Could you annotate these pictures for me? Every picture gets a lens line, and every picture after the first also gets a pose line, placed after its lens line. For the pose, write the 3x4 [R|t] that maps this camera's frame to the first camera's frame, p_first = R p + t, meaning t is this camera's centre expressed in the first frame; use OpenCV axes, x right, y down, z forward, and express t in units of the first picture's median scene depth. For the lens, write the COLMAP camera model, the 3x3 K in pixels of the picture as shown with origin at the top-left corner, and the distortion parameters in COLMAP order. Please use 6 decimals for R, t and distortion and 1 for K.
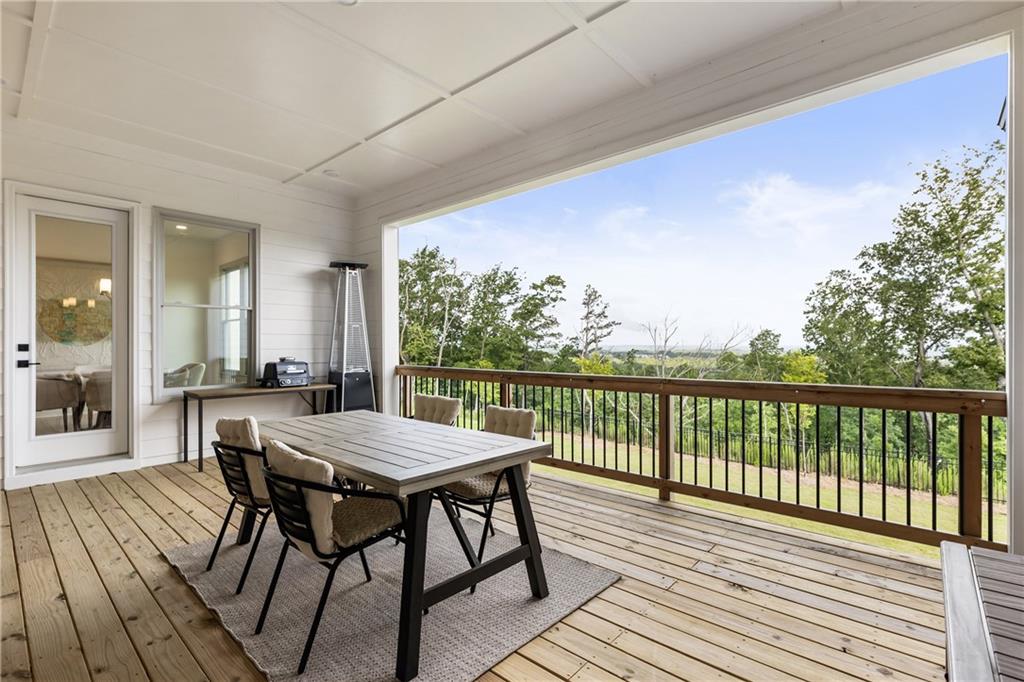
lens RADIAL K [[466.1, 0, 494.2], [0, 466.1, 342.3], [0, 0, 1]] dist [-0.023391, -0.000147]
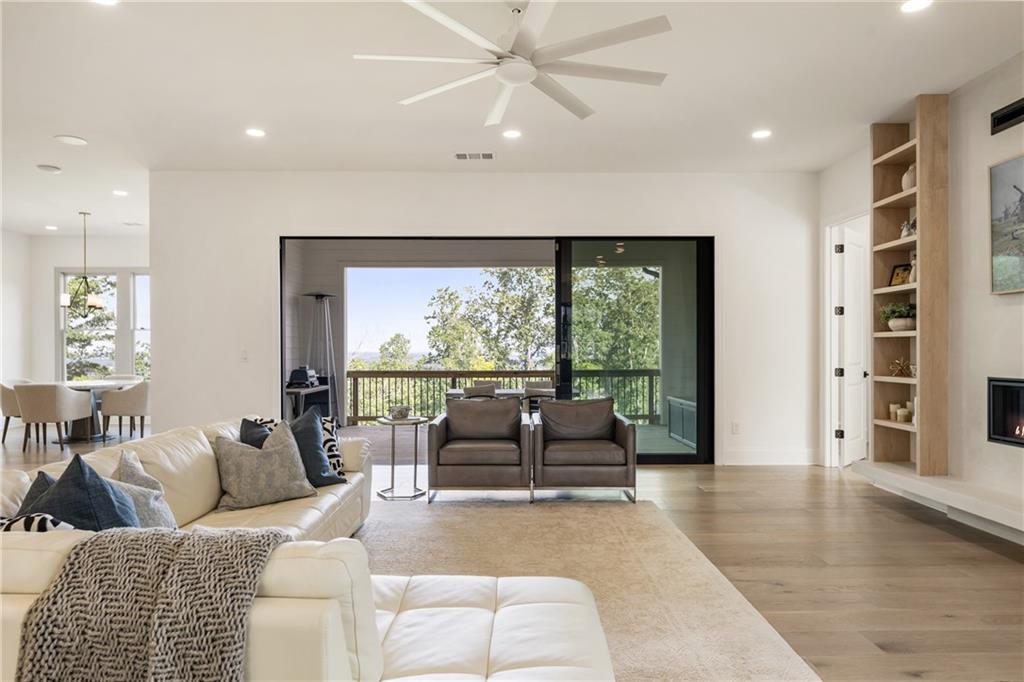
lens RADIAL K [[628.4, 0, 511.5], [0, 628.4, 352.4], [0, 0, 1]] dist [0.000803, -0.000422]
pose [[0.715918, -0.003910, 0.698174, -0.117380], [-0.001041, 0.999977, 0.006668, -0.001675], [-0.698184, -0.005500, 0.715897, -0.068363]]
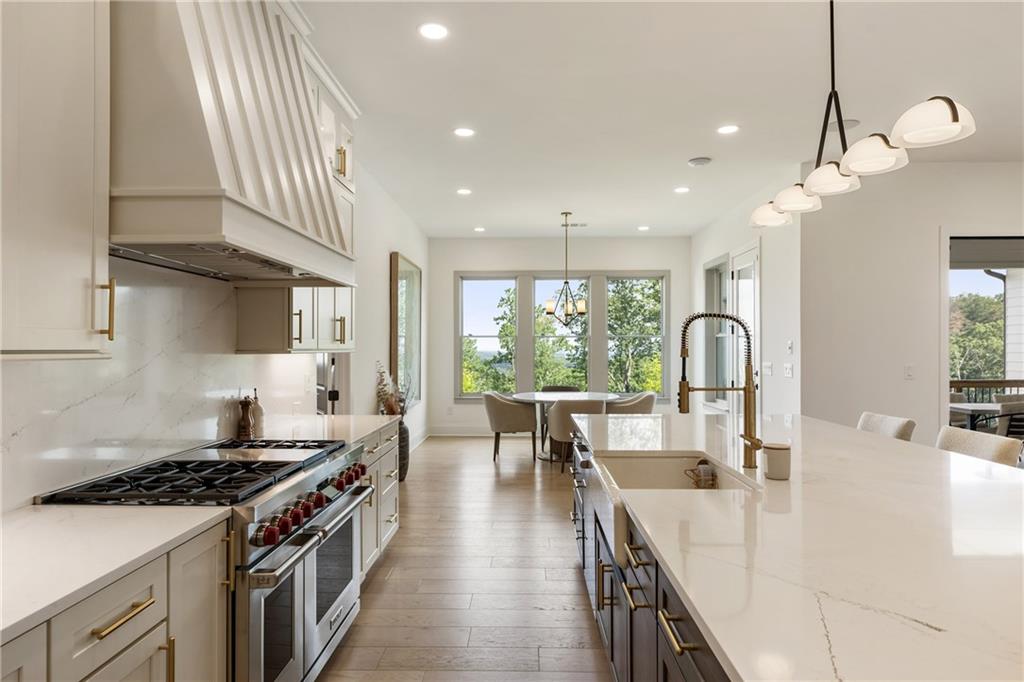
lens RADIAL K [[610.8, 0, 508.2], [0, 610.8, 342.8], [0, 0, 1]] dist [0.021110, 0.000098]
pose [[0.743764, 0.007633, 0.668399, -0.182654], [-0.004793, 0.999970, -0.006087, -0.004066], [-0.668426, 0.001324, 0.743778, 0.014234]]
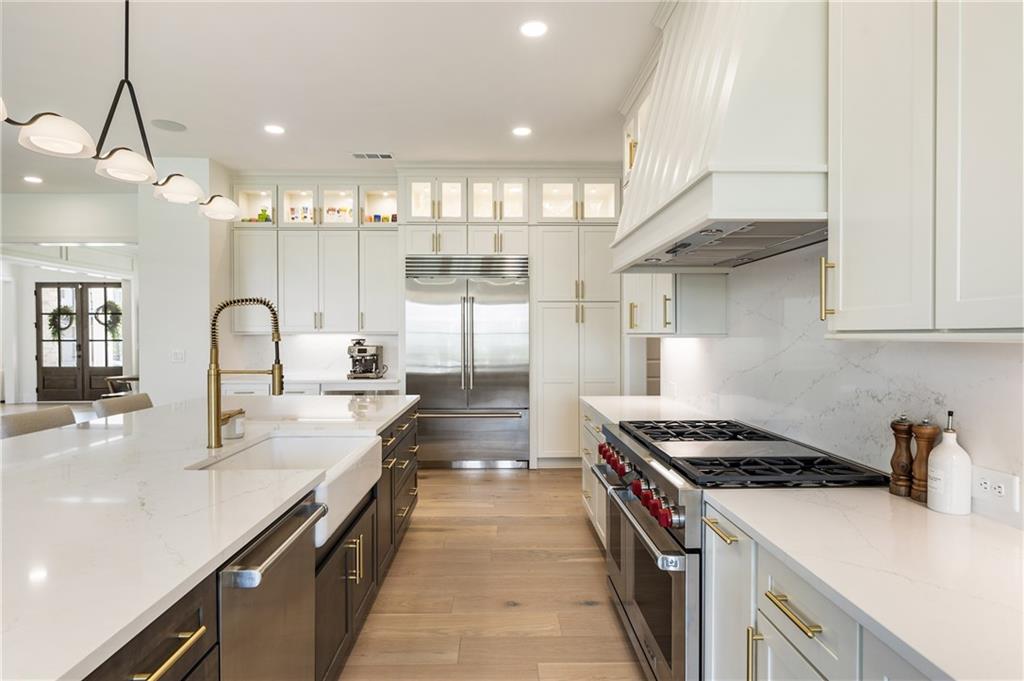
lens RADIAL K [[547.3, 0, 512.0], [0, 547.3, 340.5], [0, 0, 1]] dist [-0.003587, -0.000582]
pose [[-0.707231, 0.011049, -0.706896, -0.131368], [0.006705, 0.999938, 0.008921, -0.003663], [0.706951, 0.001569, -0.707261, 0.074850]]
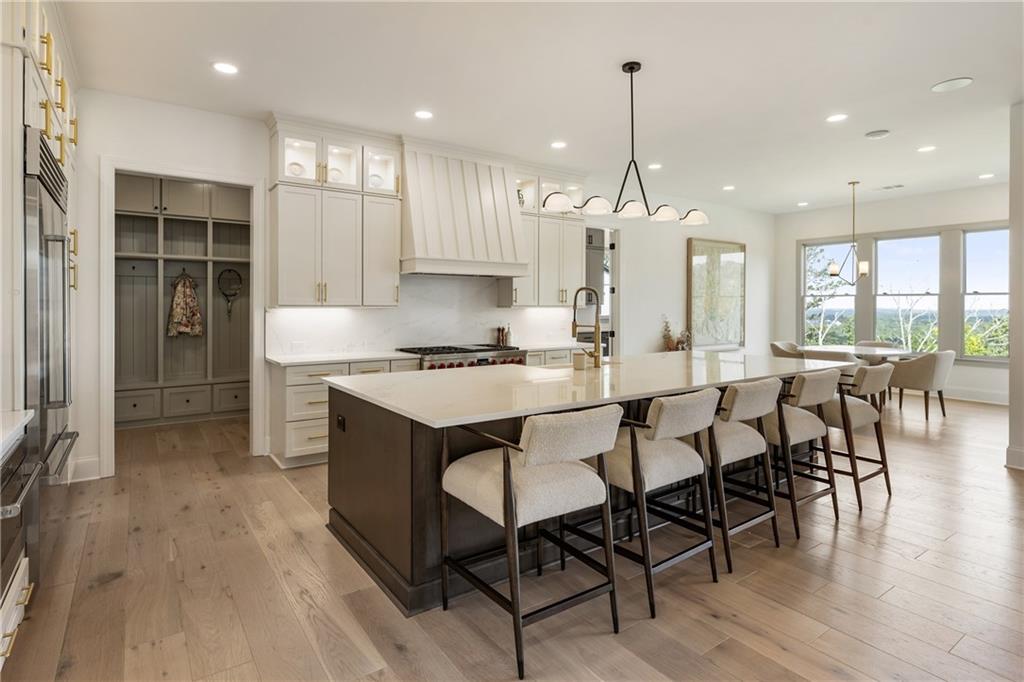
lens RADIAL K [[528.2, 0, 507.3], [0, 528.2, 306.3], [0, 0, 1]] dist [0.001057, -0.000840]
pose [[0.980182, 0.002756, -0.198080, -0.141333], [-0.001789, 0.999986, 0.005061, -0.004177], [0.198091, -0.004606, 0.980173, -0.033881]]
